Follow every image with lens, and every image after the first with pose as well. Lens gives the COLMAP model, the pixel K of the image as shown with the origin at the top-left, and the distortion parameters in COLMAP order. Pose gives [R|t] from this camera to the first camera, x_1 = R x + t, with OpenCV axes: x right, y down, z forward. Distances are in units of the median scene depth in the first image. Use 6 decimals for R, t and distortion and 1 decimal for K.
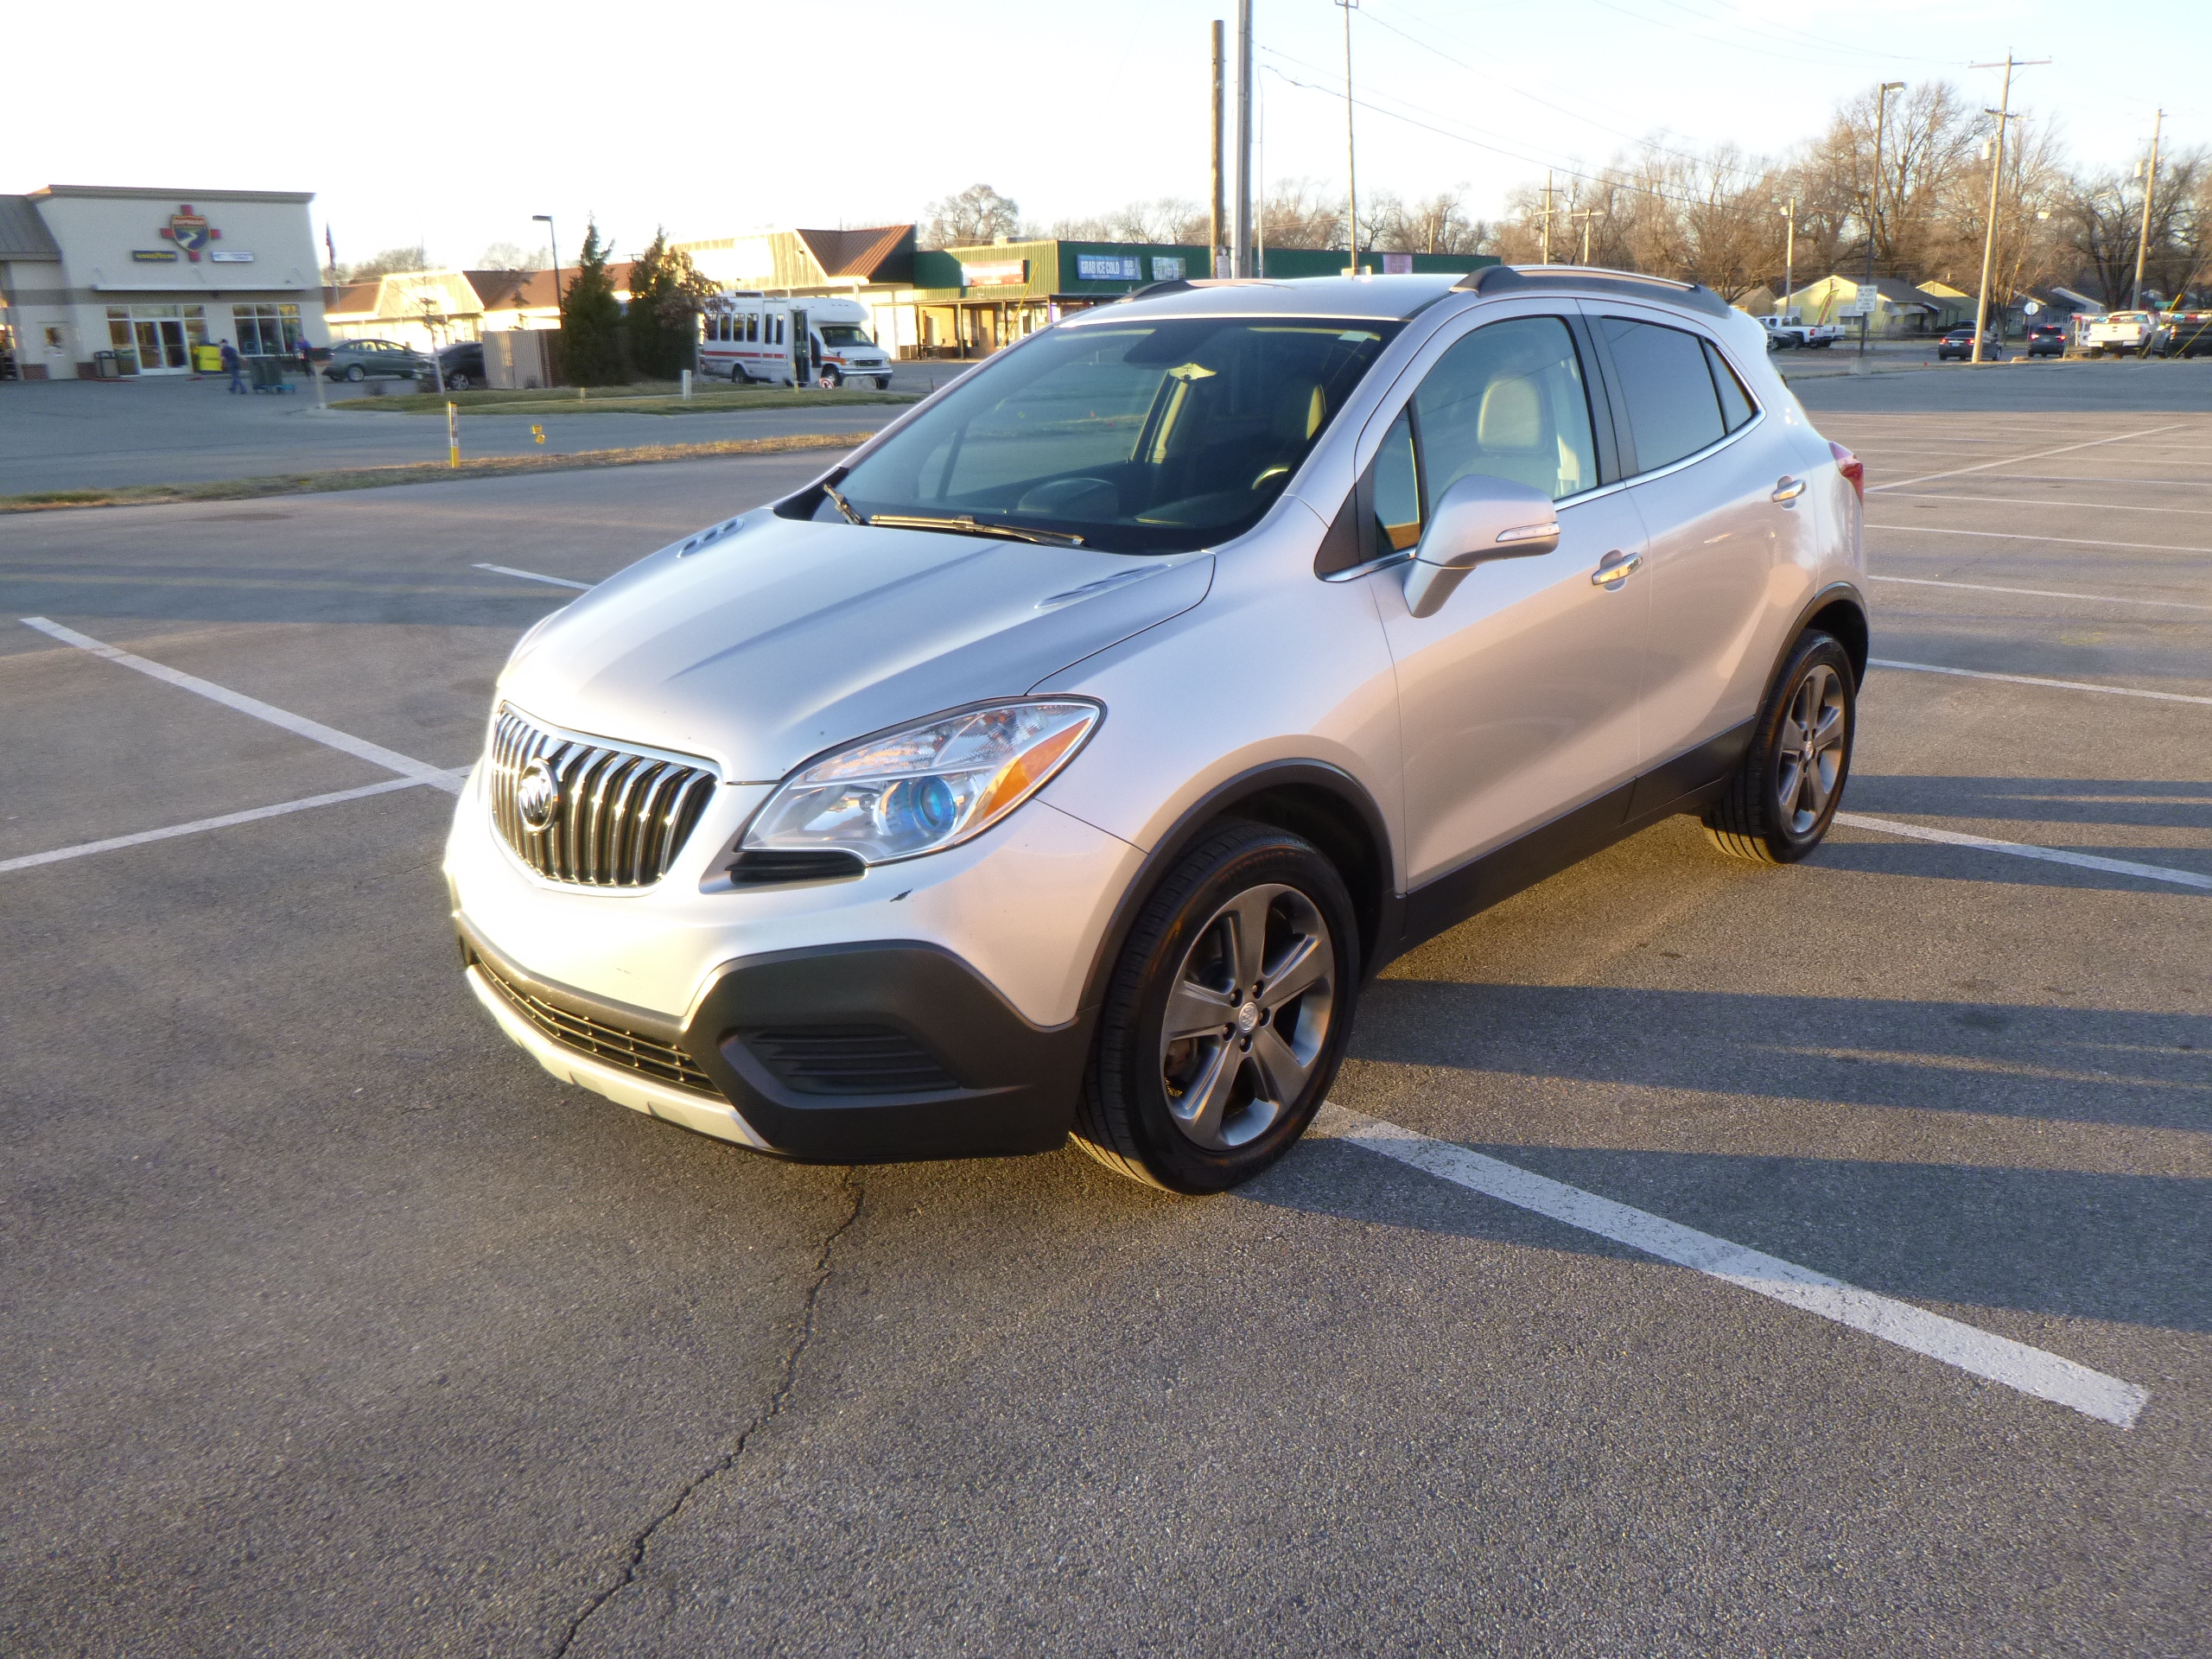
lens RADIAL K [[1686.0, 0, 1120.1], [0, 1686.0, 839.3], [0, 0, 1]] dist [-0.022906, -0.011891]
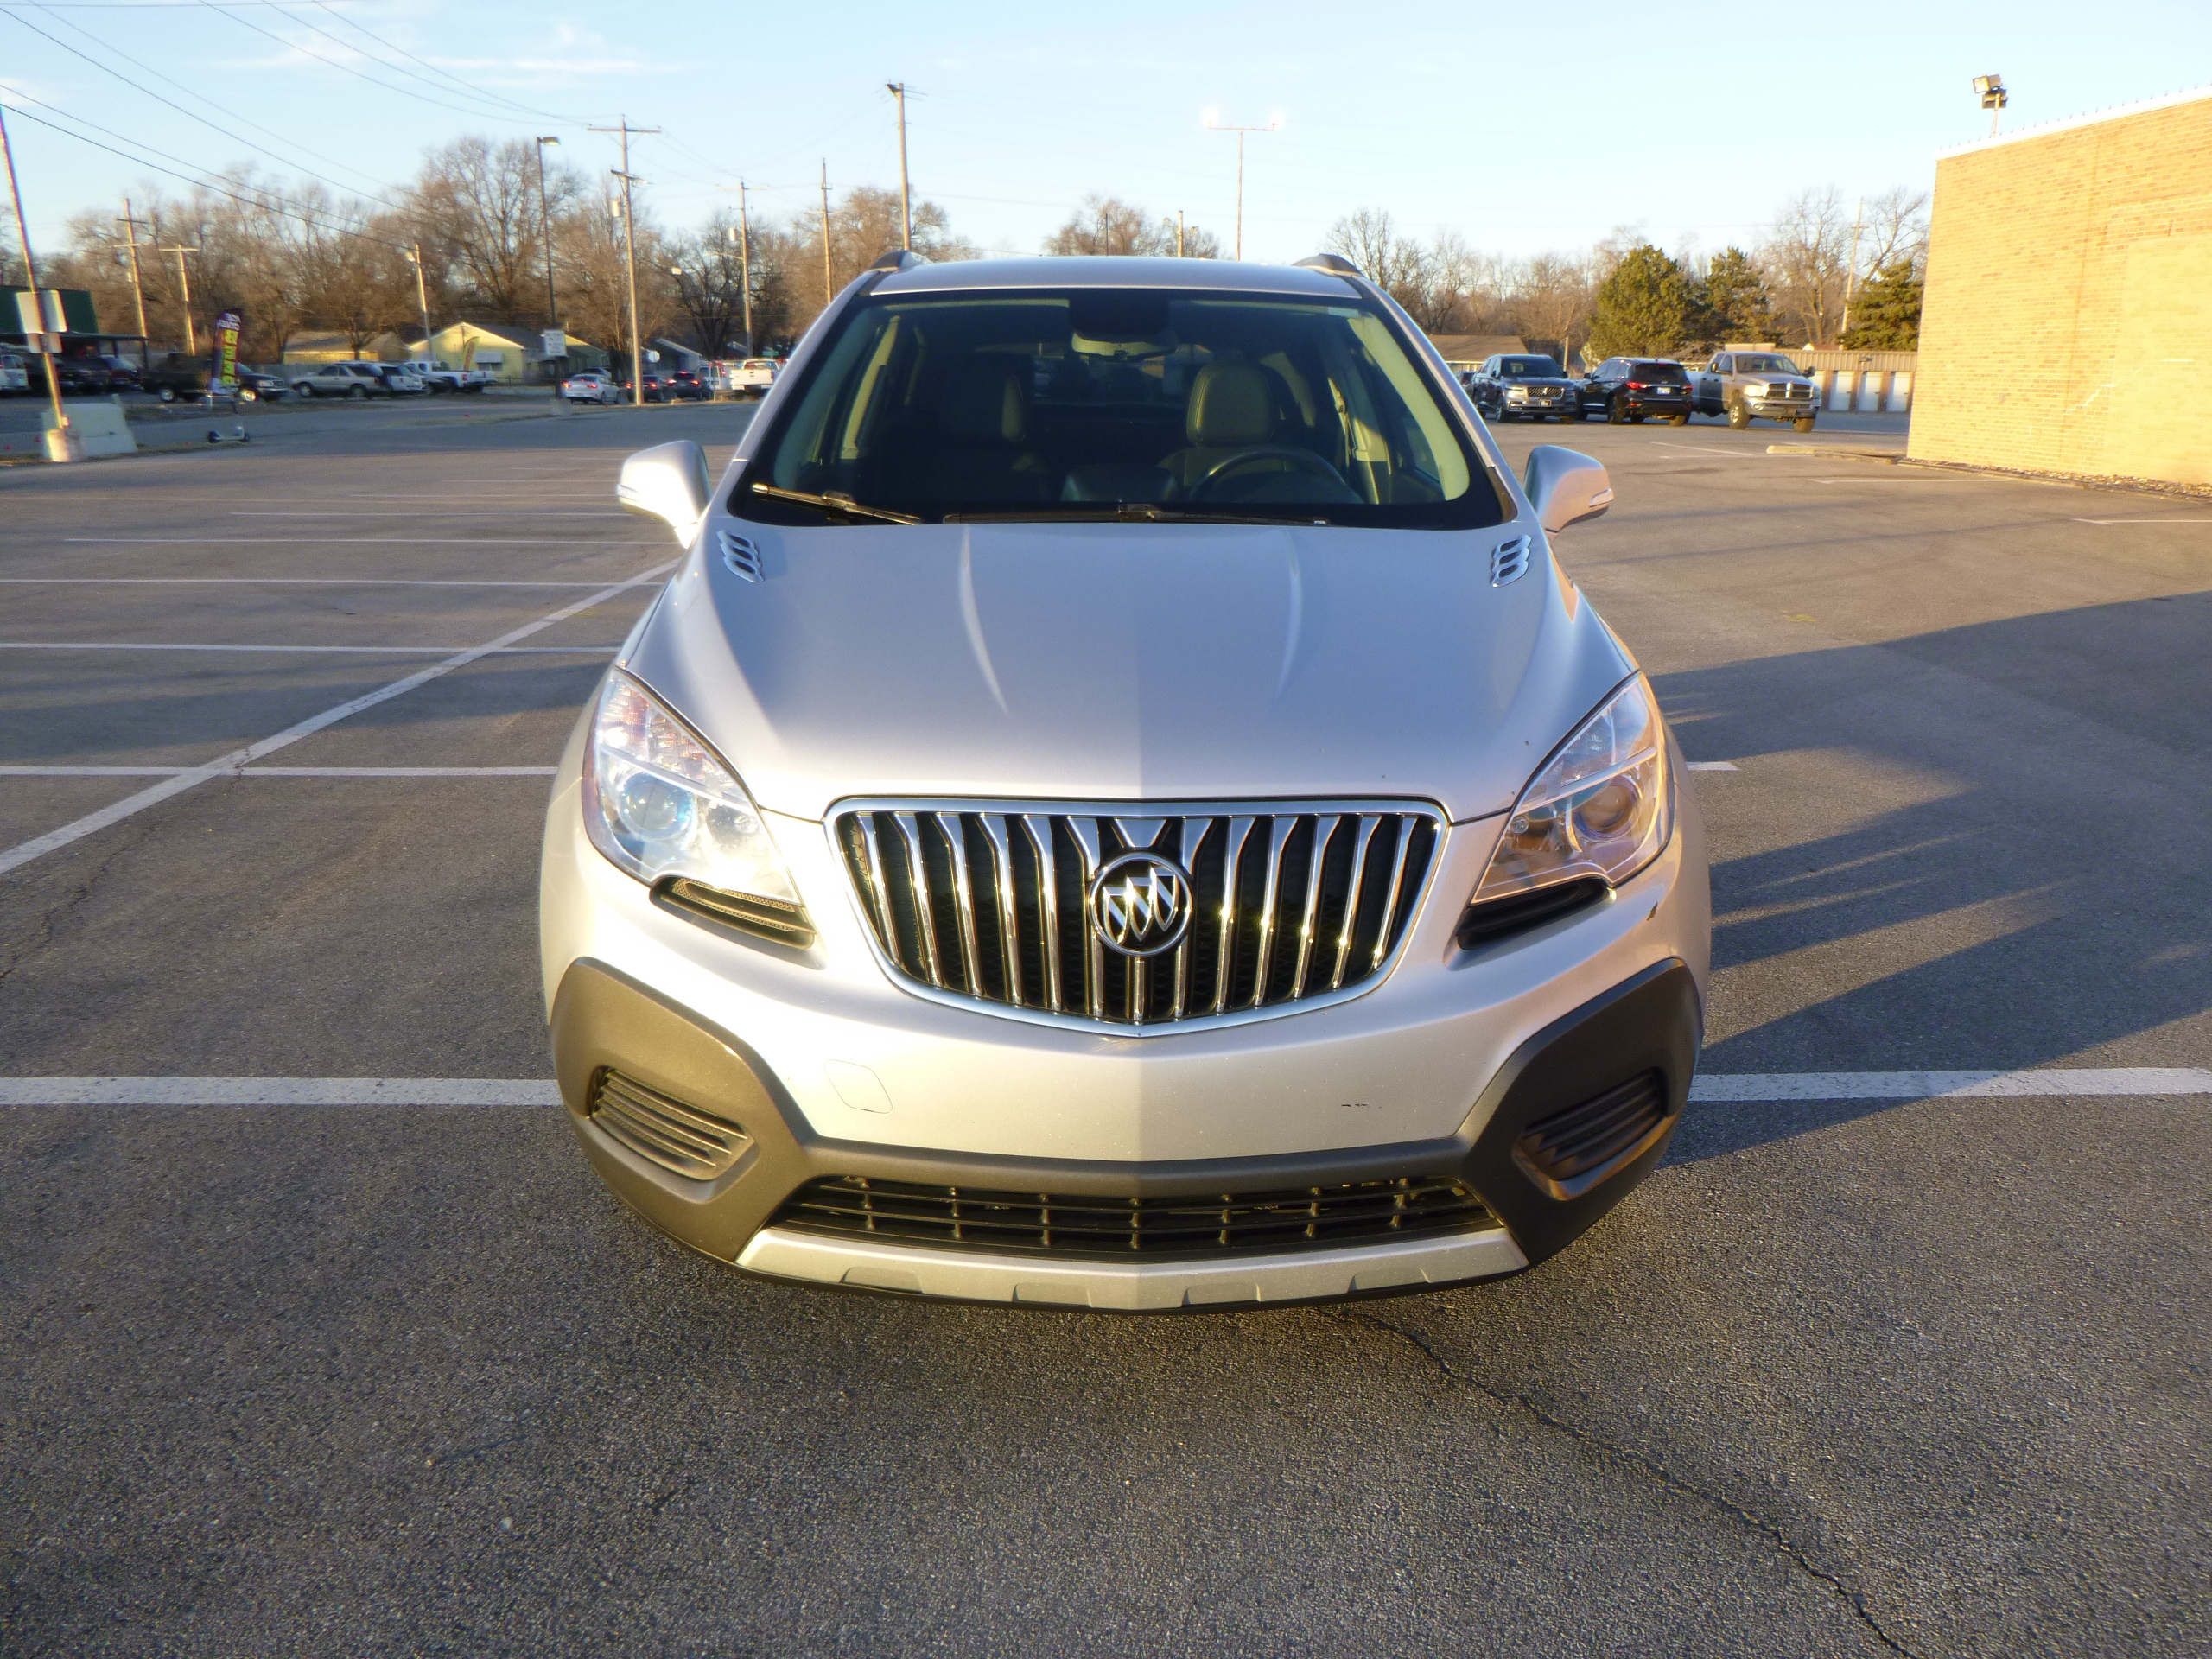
lens RADIAL K [[1686.0, 0, 1110.0], [0, 1686.0, 826.4], [0, 0, 1]] dist [-0.022906, -0.011891]
pose [[0.705341, -0.166888, 0.688943, -0.055366], [0.191133, 0.980671, 0.041873, -0.005987], [-0.682614, 0.102145, 0.723605, 0.034006]]
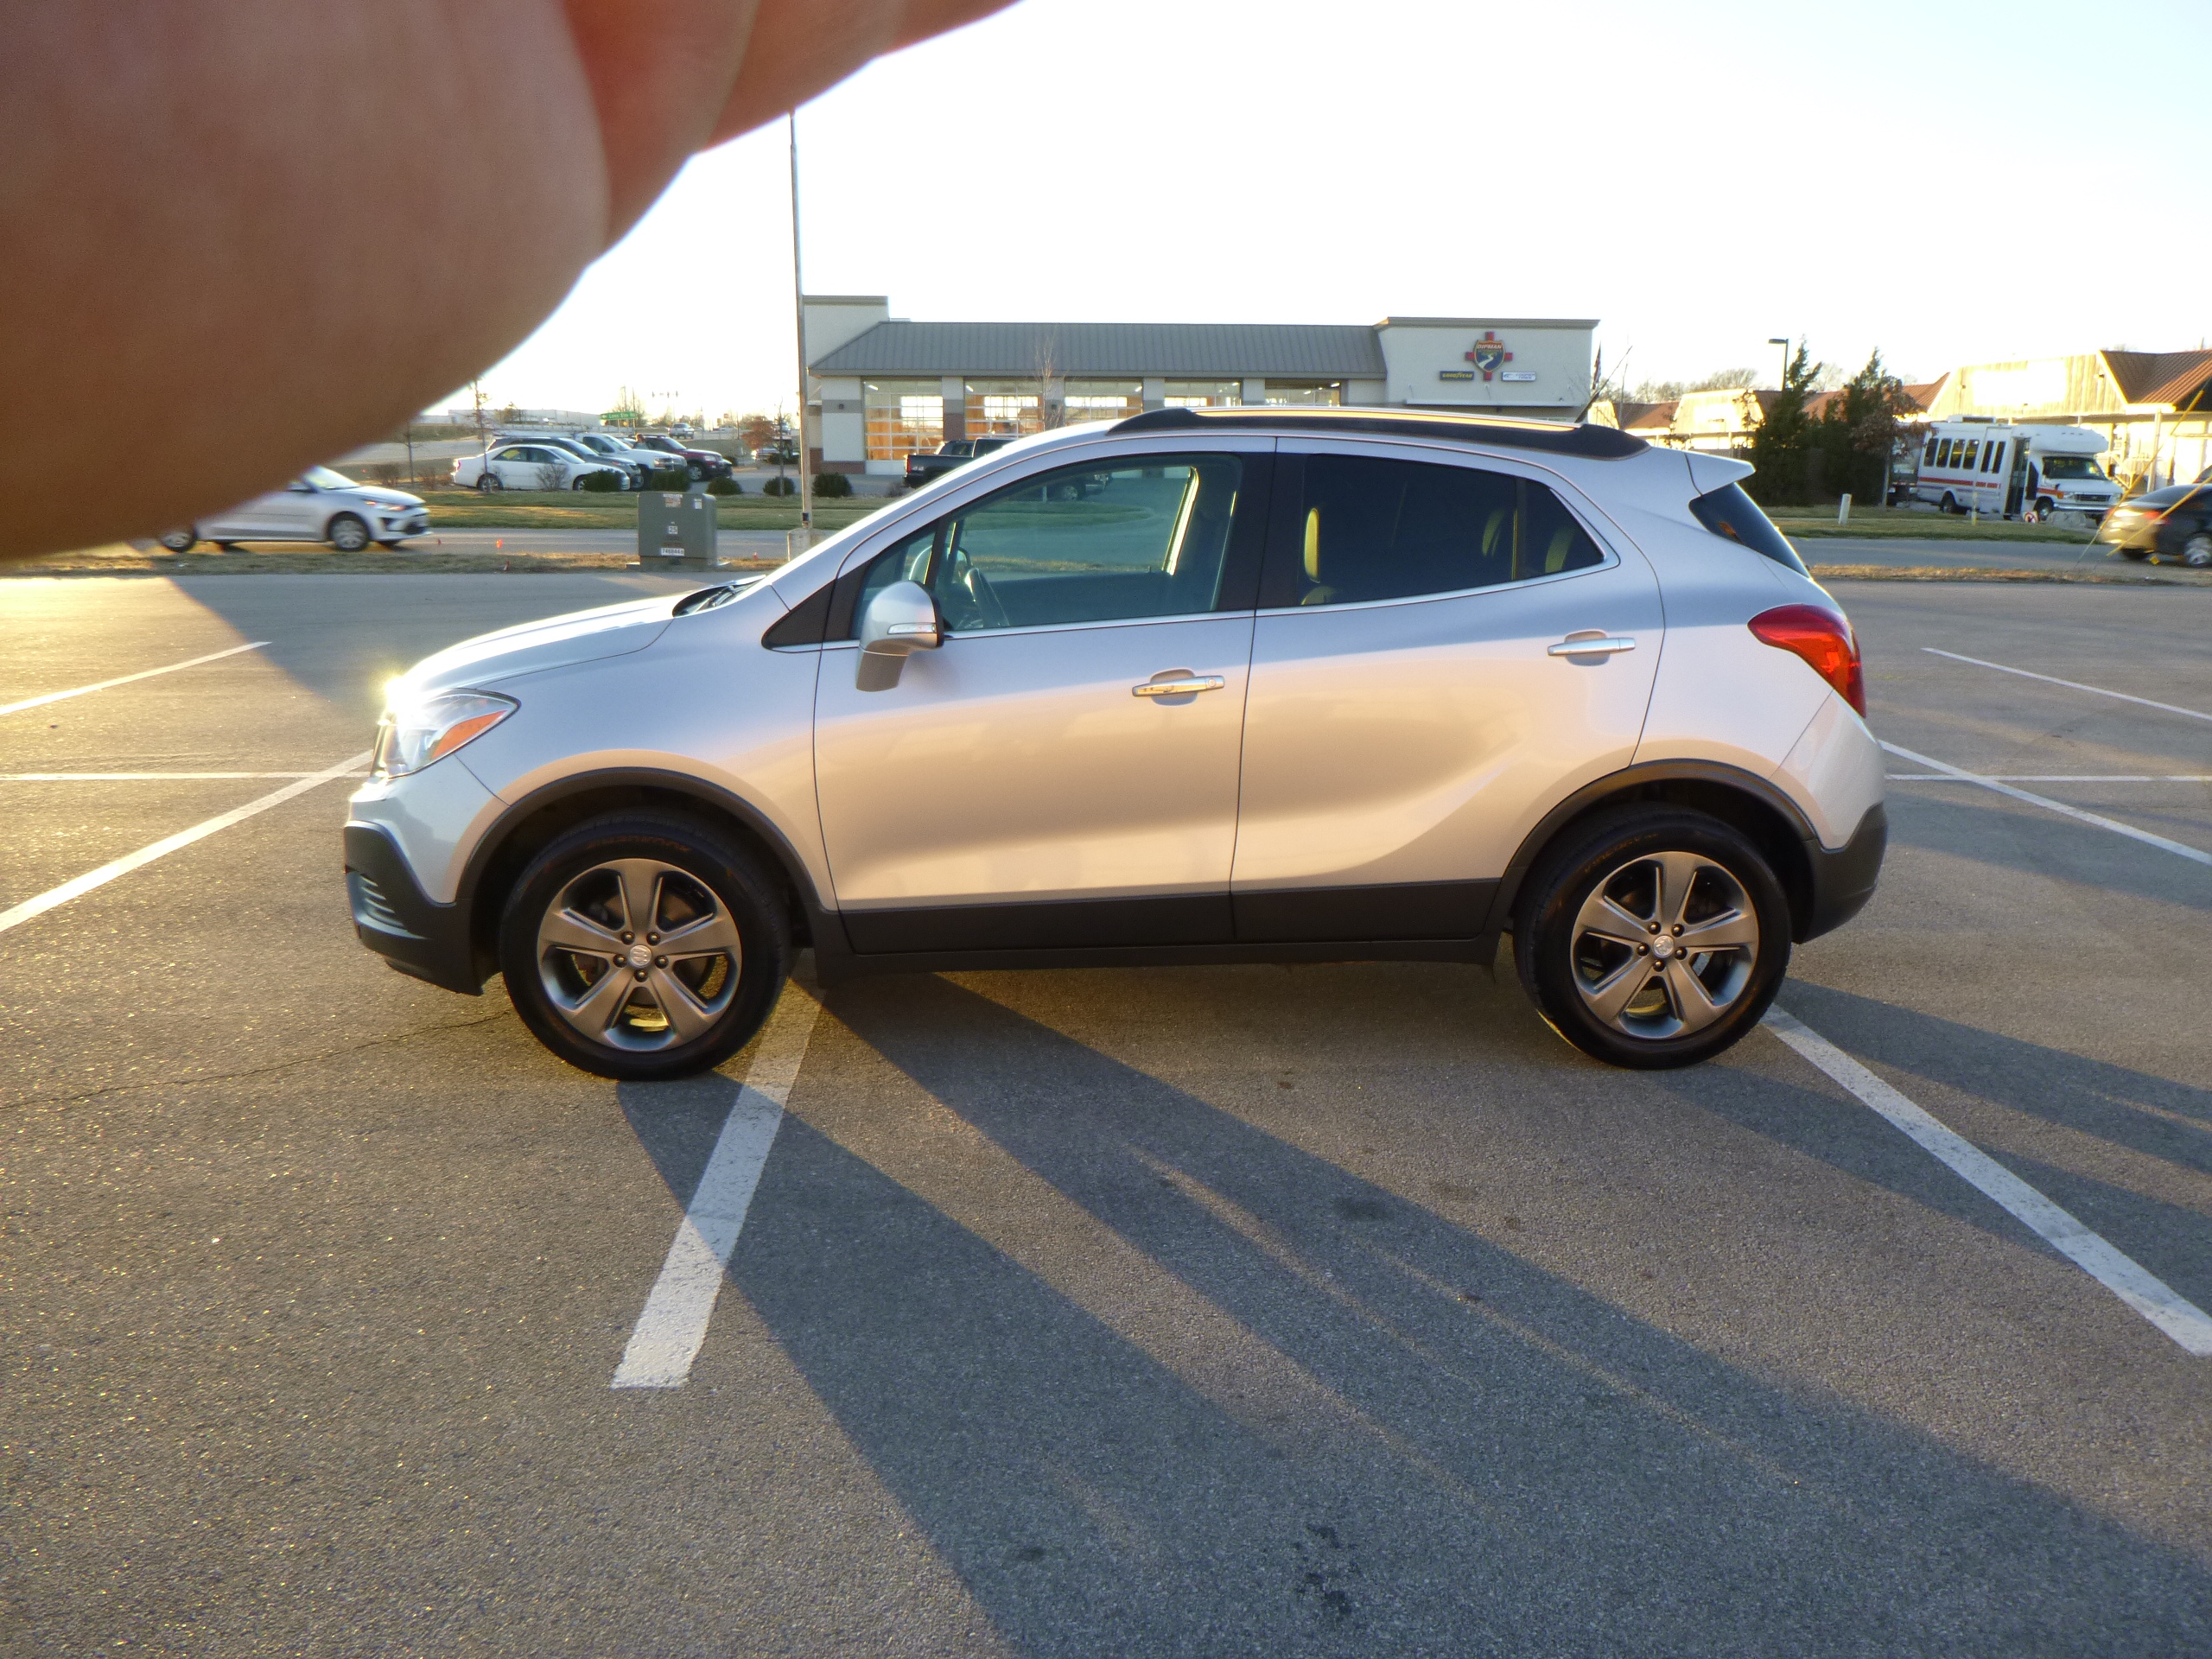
lens RADIAL K [[1686.0, 0, 1098.4], [0, 1686.0, 825.1], [0, 0, 1]] dist [-0.022906, -0.011891]
pose [[0.721596, 0.172569, -0.670462, 0.089266], [-0.221216, 0.975139, 0.012902, -0.006973], [0.656021, 0.139007, 0.741832, 0.016502]]
